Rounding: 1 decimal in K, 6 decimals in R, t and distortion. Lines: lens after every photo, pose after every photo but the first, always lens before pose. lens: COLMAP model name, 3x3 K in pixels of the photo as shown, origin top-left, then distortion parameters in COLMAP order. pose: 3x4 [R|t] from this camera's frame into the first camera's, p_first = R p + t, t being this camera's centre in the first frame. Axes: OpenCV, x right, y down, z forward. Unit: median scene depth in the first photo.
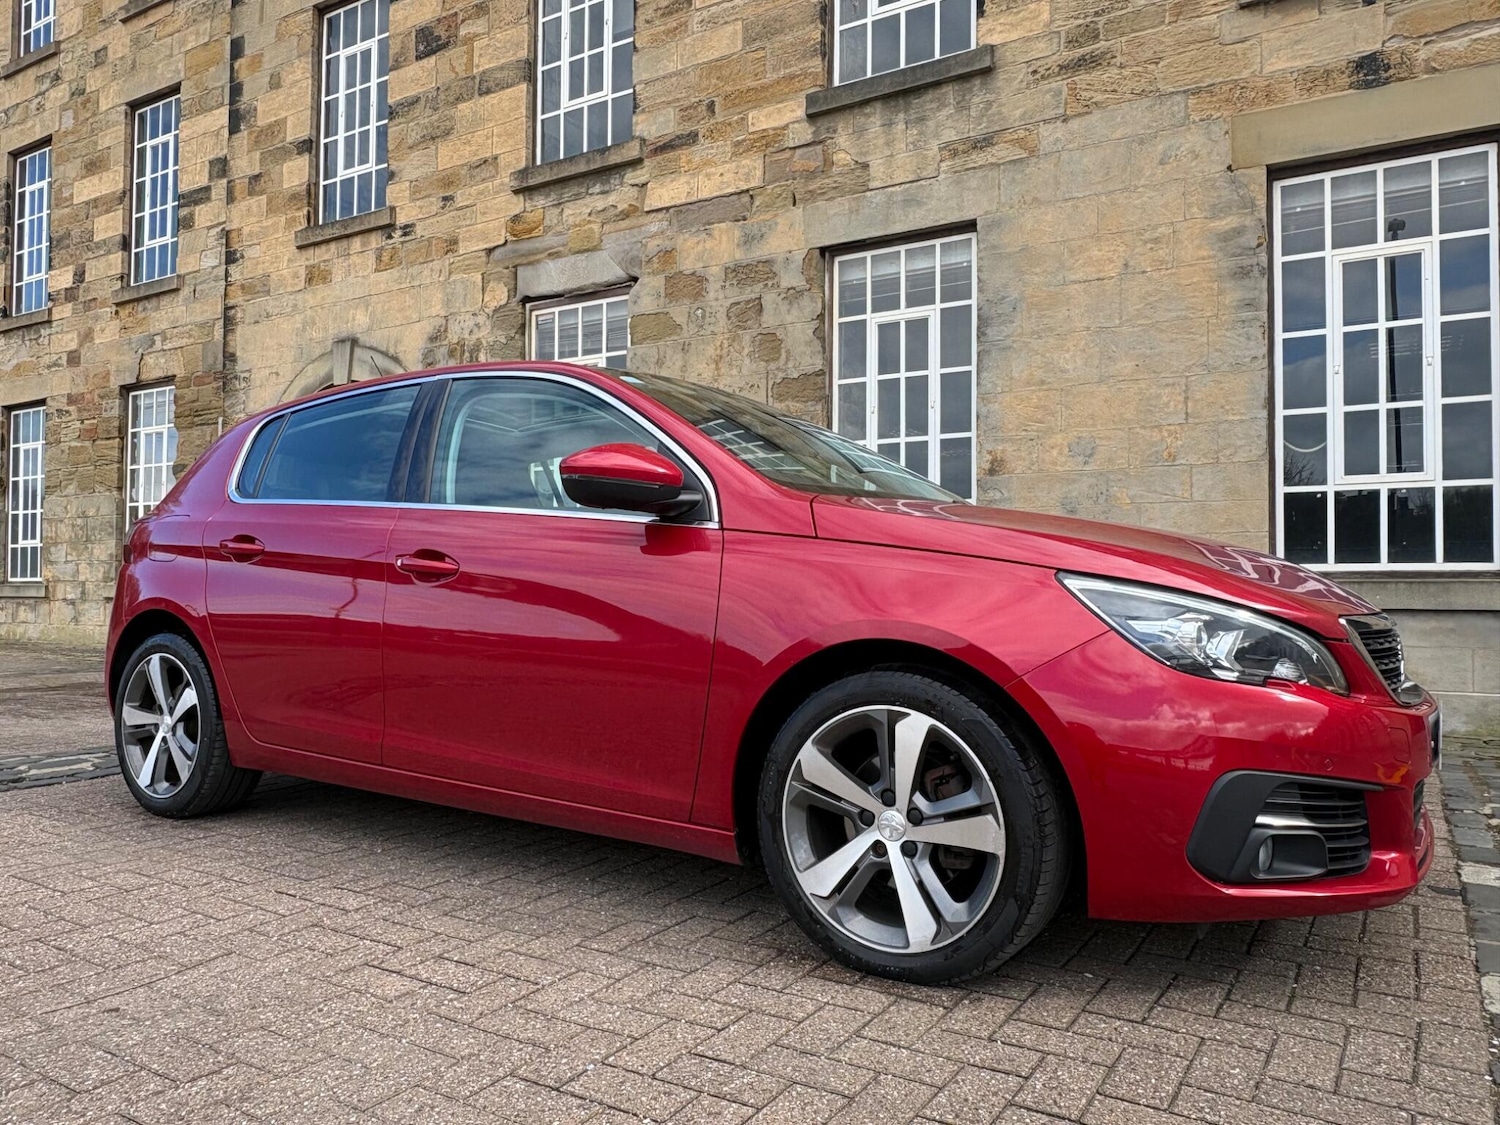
lens RADIAL K [[1083.9, 0, 734.4], [0, 1083.9, 563.2], [0, 0, 1]] dist [-0.006312, 0.006292]
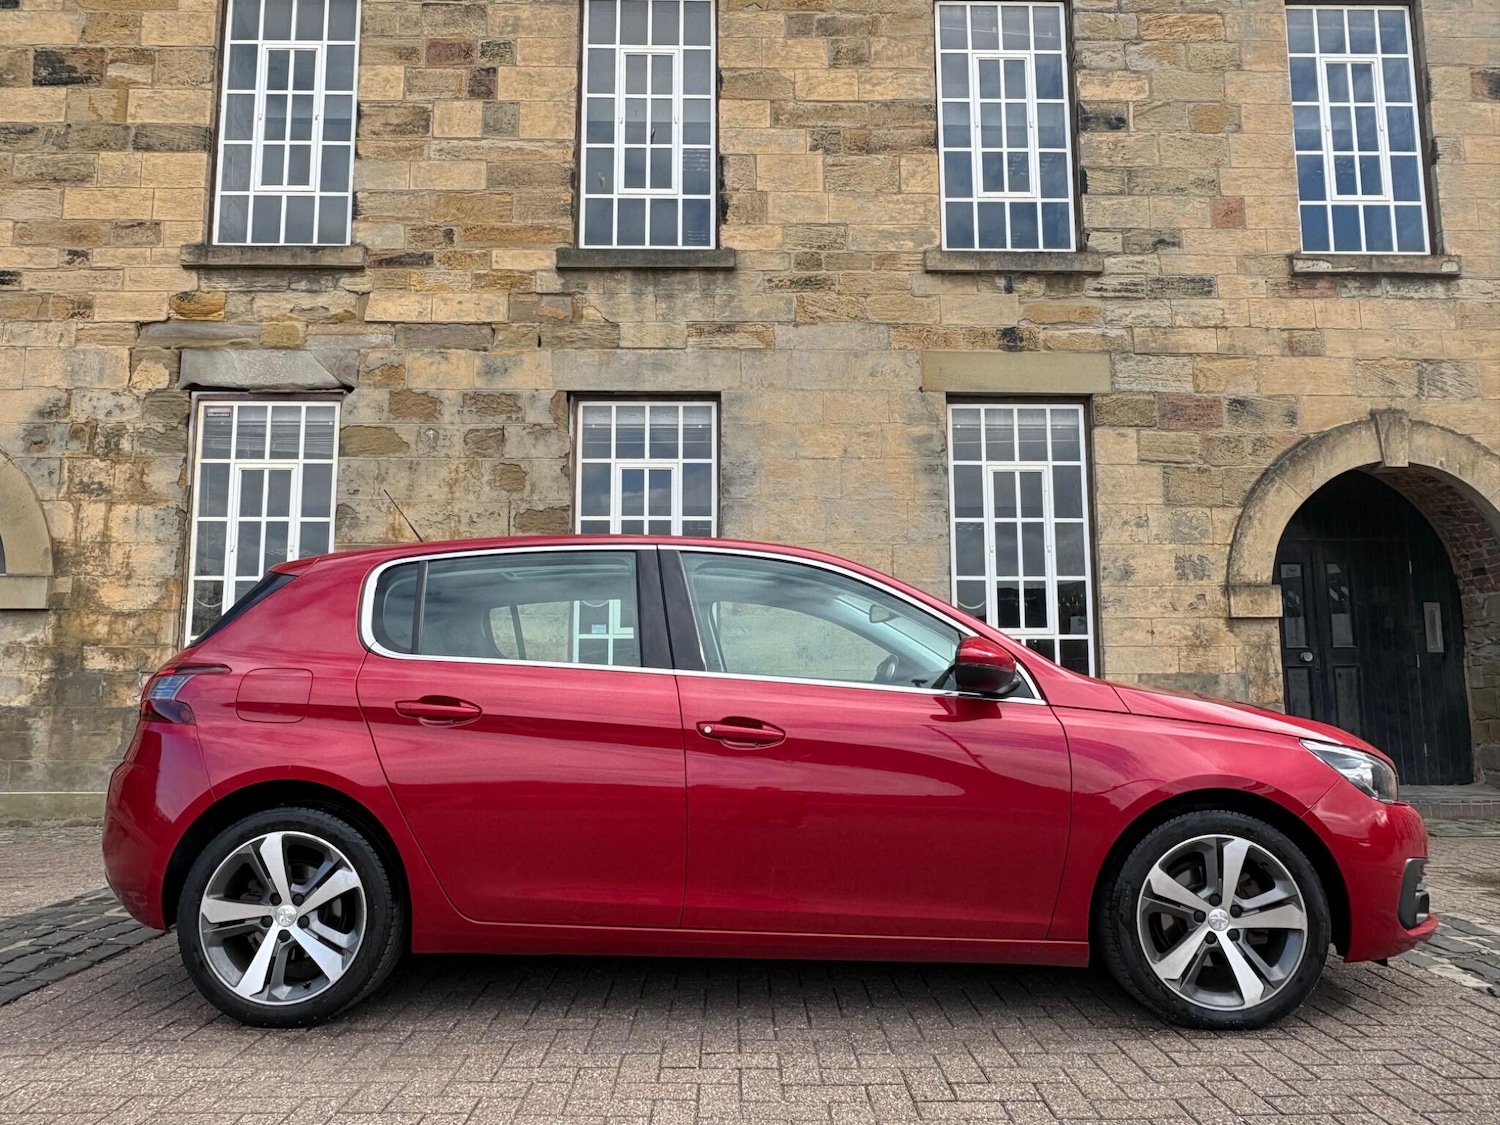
lens RADIAL K [[1082.4, 0, 748.6], [0, 1082.4, 553.5], [0, 0, 1]] dist [-0.003090, 0.004433]
pose [[0.839360, 0.063132, 0.539897, -0.325504], [-0.008583, 0.994648, -0.102963, -0.024113], [-0.543508, 0.081789, 0.835410, 0.028056]]
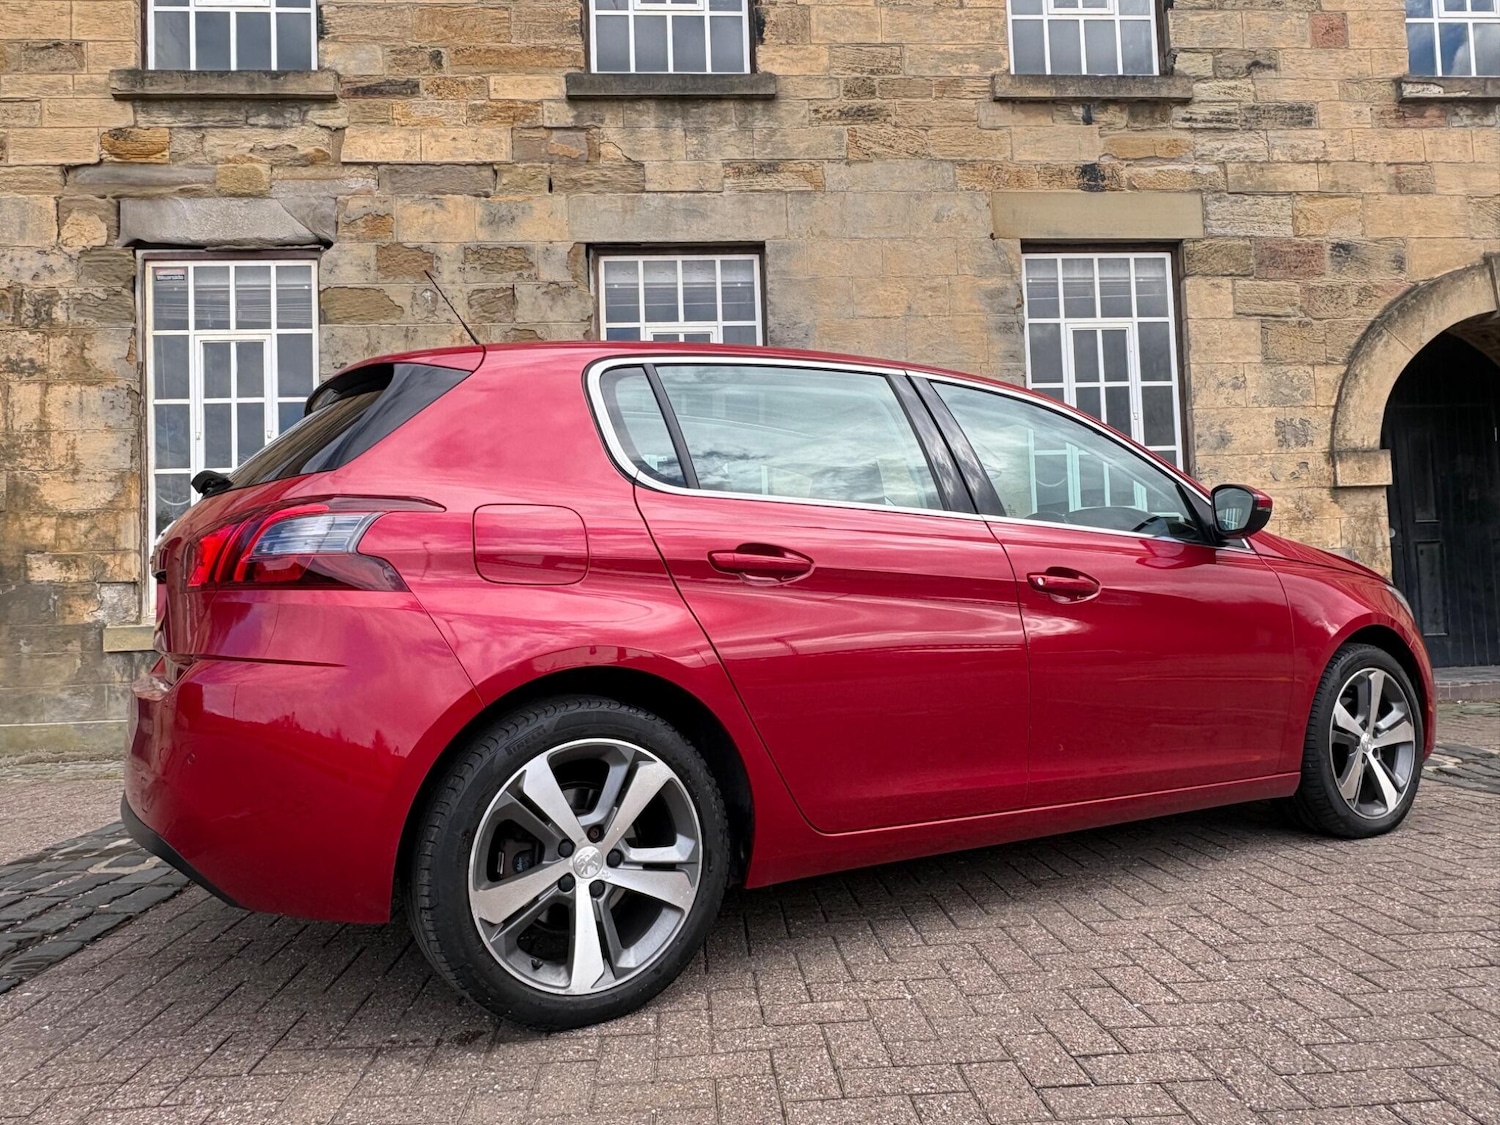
lens RADIAL K [[1055.6, 0, 744.4], [0, 1055.6, 560.5], [0, 0, 1]] dist [-0.003811, 0.004945]
pose [[0.809978, -0.002375, 0.586455, -0.325165], [0.022040, 0.999409, -0.026392, 0.001909], [-0.586046, 0.034302, 0.809551, 0.206119]]
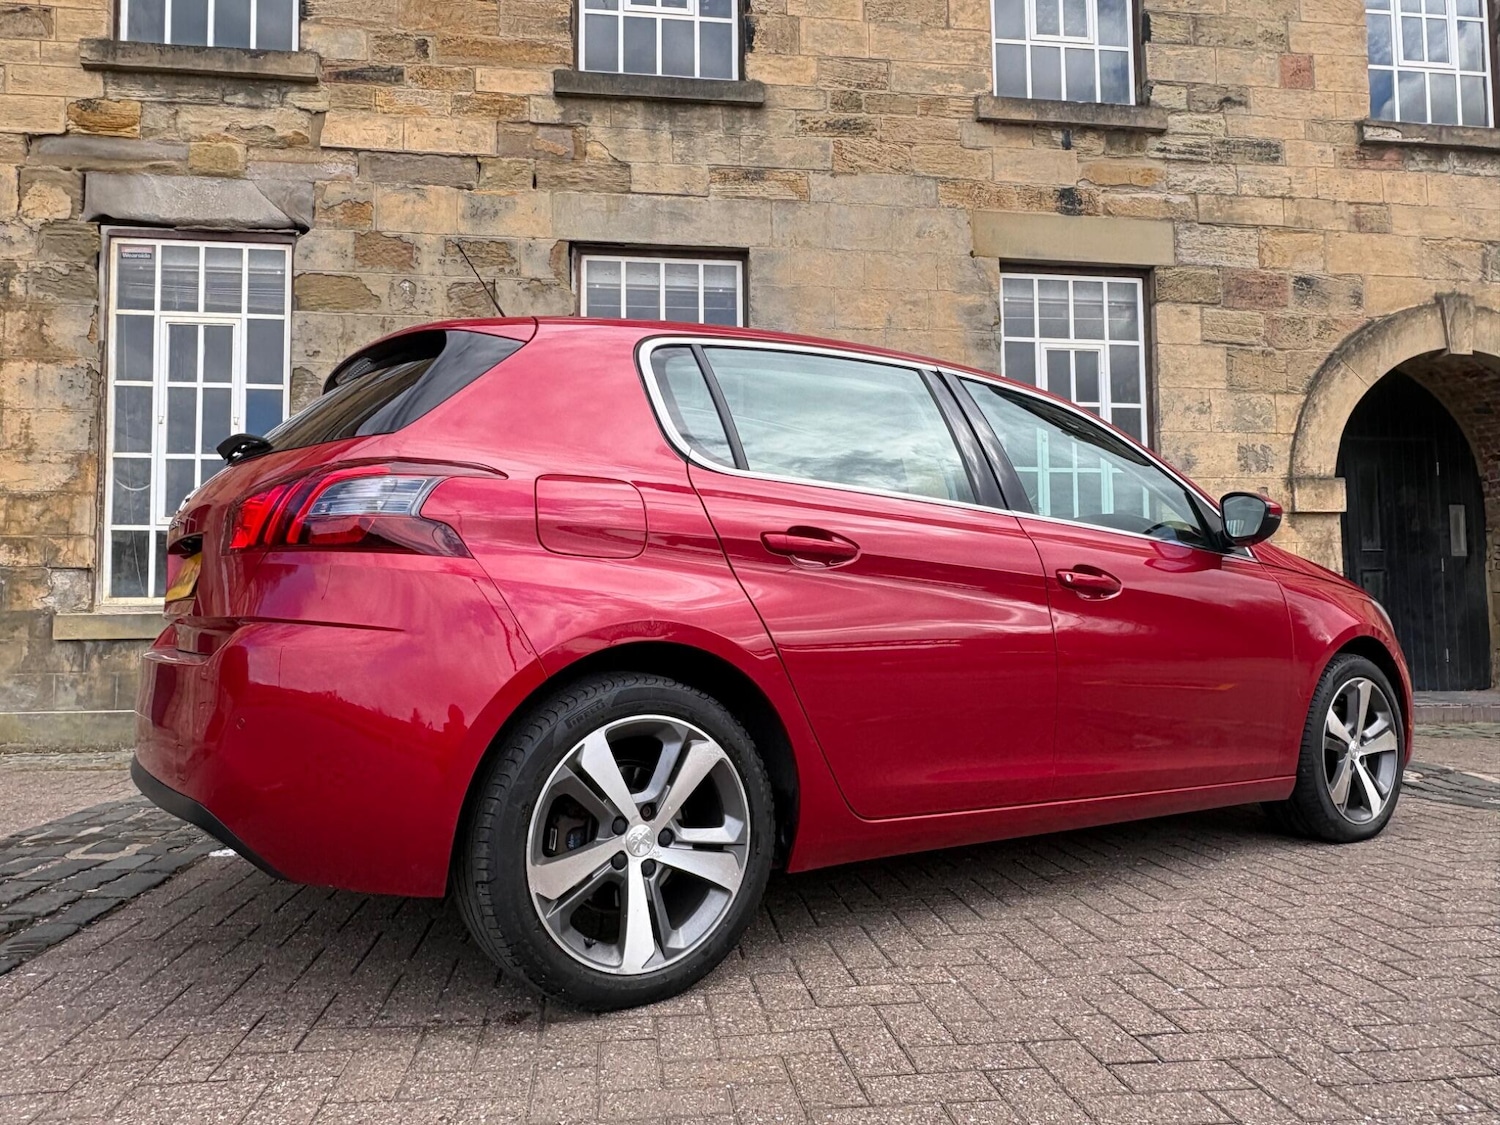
lens RADIAL K [[1055.8, 0, 742.6], [0, 1055.8, 568.5], [0, 0, 1]] dist [-0.003531, 0.004682]
pose [[0.774069, 0.026970, 0.632527, -0.348868], [-0.006102, 0.999364, -0.035144, 0.011467], [-0.633072, 0.023344, 0.773741, 0.226472]]
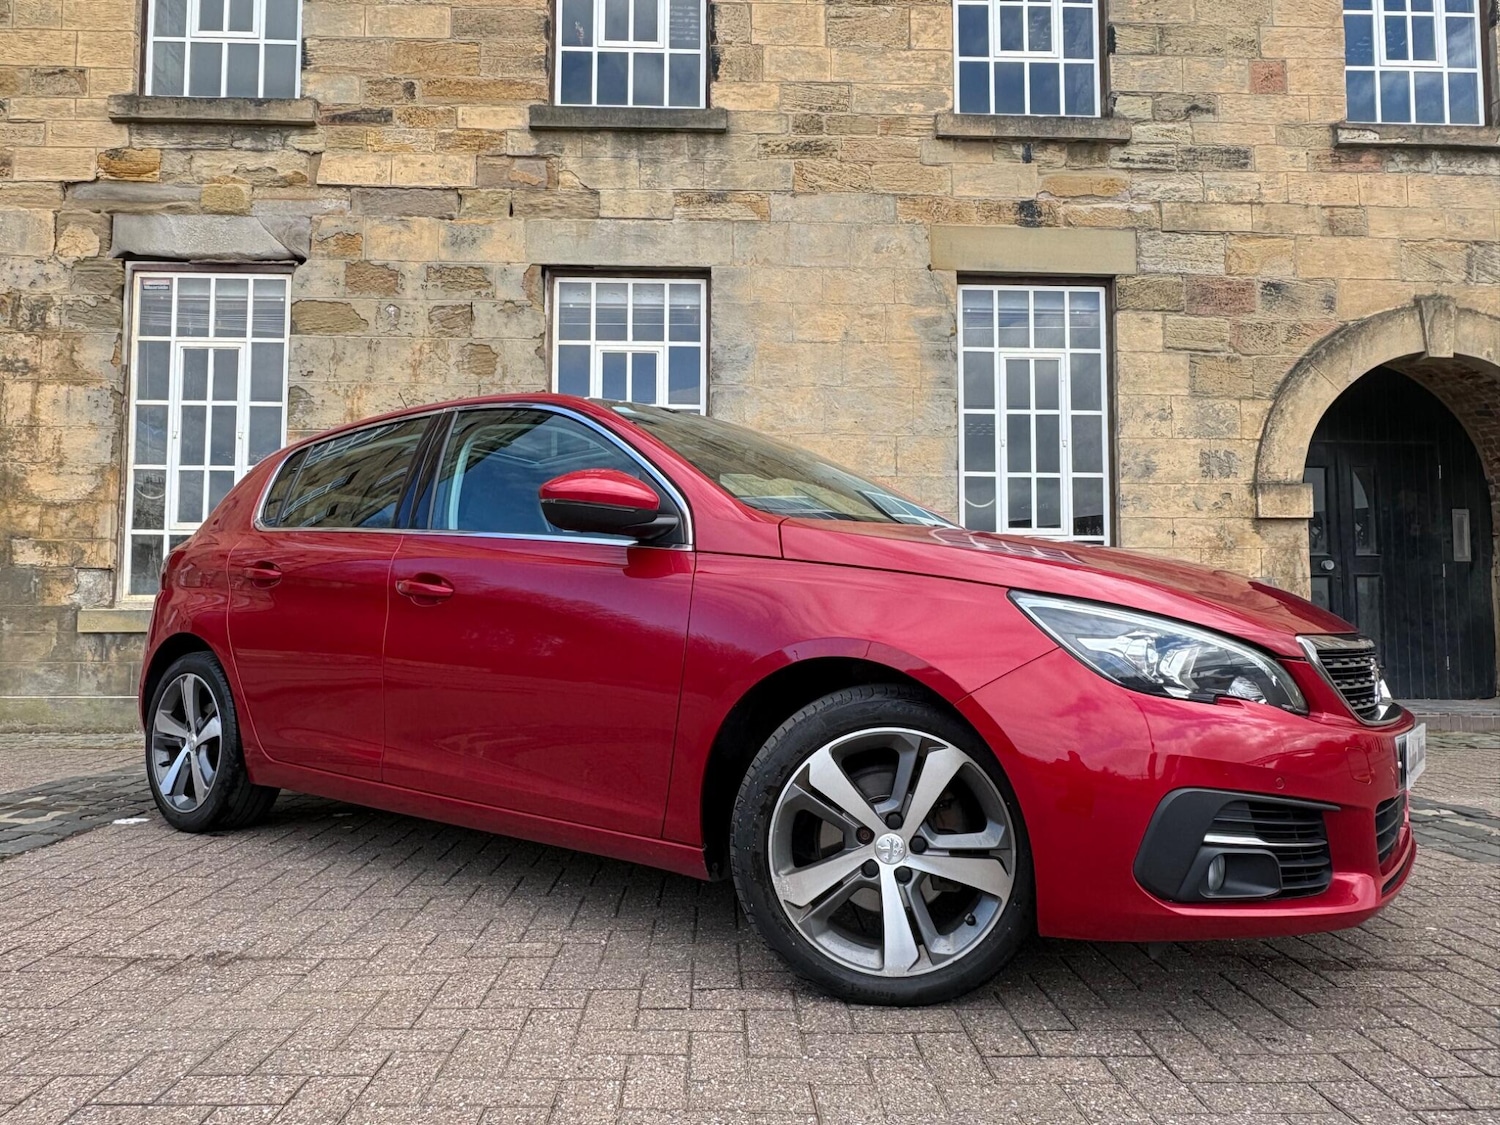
lens RADIAL K [[1055.4, 0, 747.3], [0, 1055.4, 559.2], [0, 0, 1]] dist [-0.003293, 0.004847]
pose [[0.831139, 0.033866, 0.555033, -0.274868], [-0.014562, 0.999127, -0.039158, 0.005405], [-0.555875, 0.024463, 0.830906, 0.117759]]
